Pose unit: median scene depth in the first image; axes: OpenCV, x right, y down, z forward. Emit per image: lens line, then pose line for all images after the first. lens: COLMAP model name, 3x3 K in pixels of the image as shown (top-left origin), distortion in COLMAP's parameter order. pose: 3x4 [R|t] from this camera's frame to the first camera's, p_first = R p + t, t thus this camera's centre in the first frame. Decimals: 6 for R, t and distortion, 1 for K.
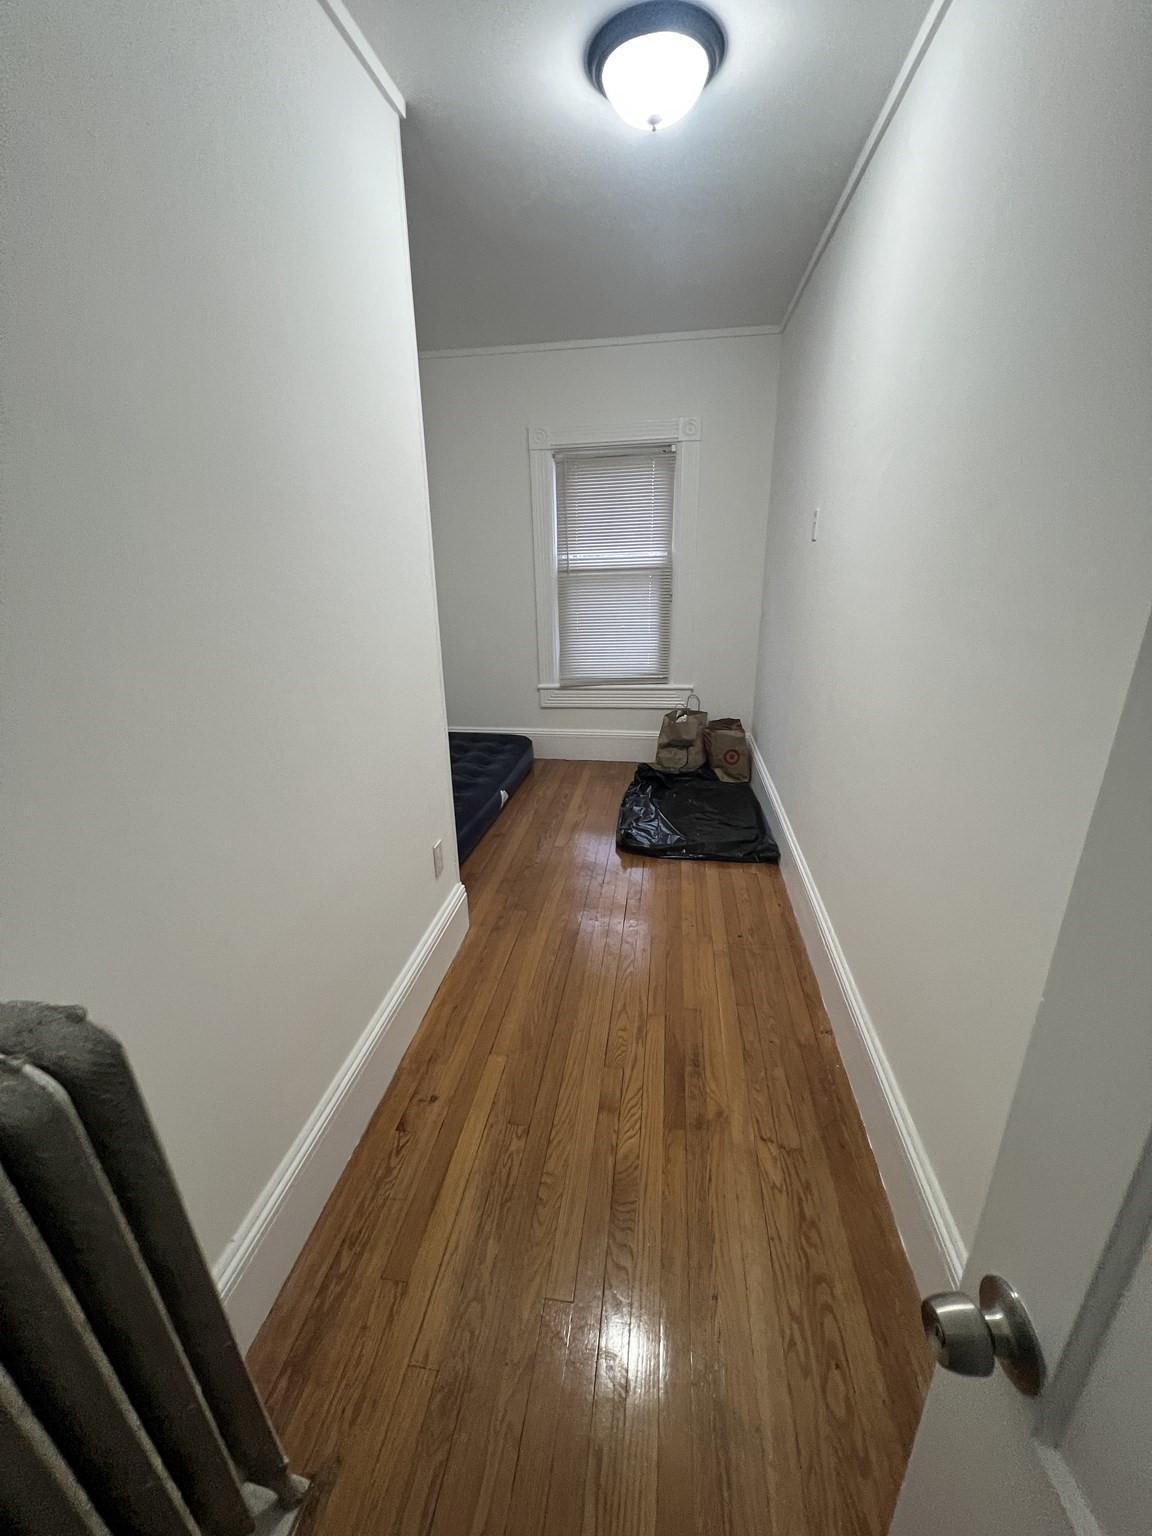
lens RADIAL K [[615.7, 0, 577.1], [0, 615.7, 769.9], [0, 0, 1]] dist [0.000117, -0.000030]
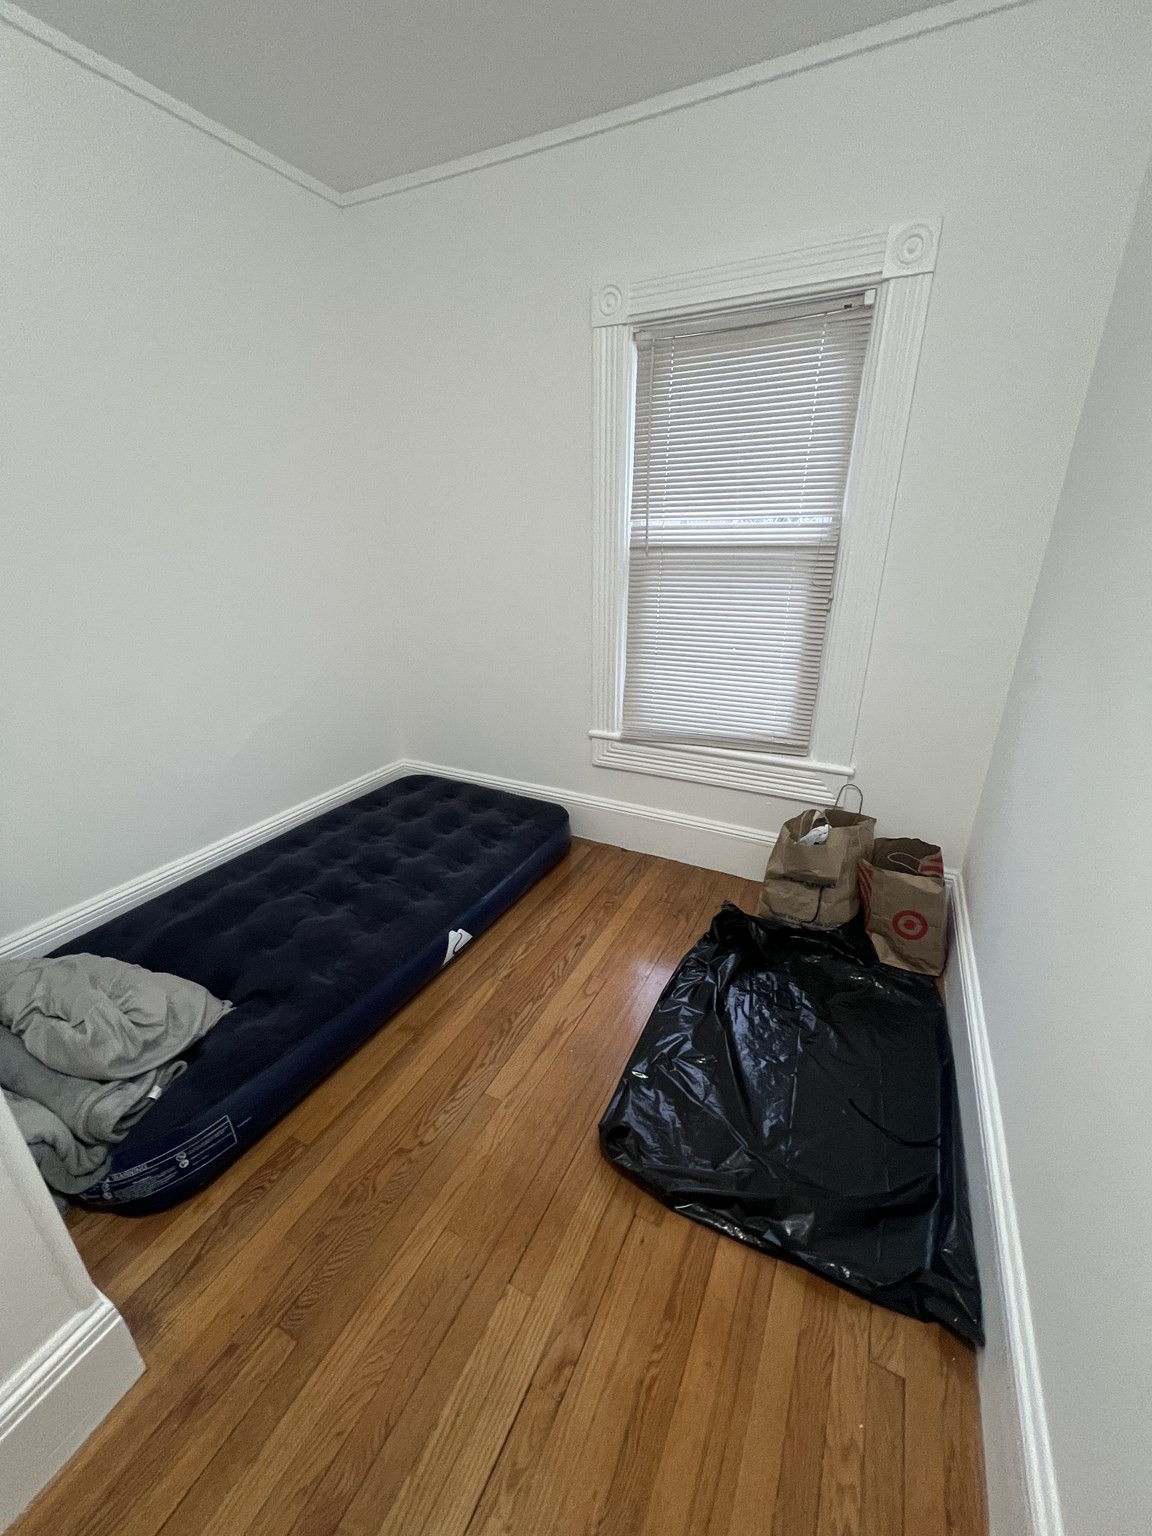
lens RADIAL K [[615.7, 0, 574.2], [0, 615.7, 767.2], [0, 0, 1]] dist [0.000117, -0.000030]
pose [[0.948799, 0.133023, -0.286507, 0.114173], [-0.121024, 0.990878, 0.059274, -0.145755], [0.291778, -0.021565, 0.956243, 0.425689]]
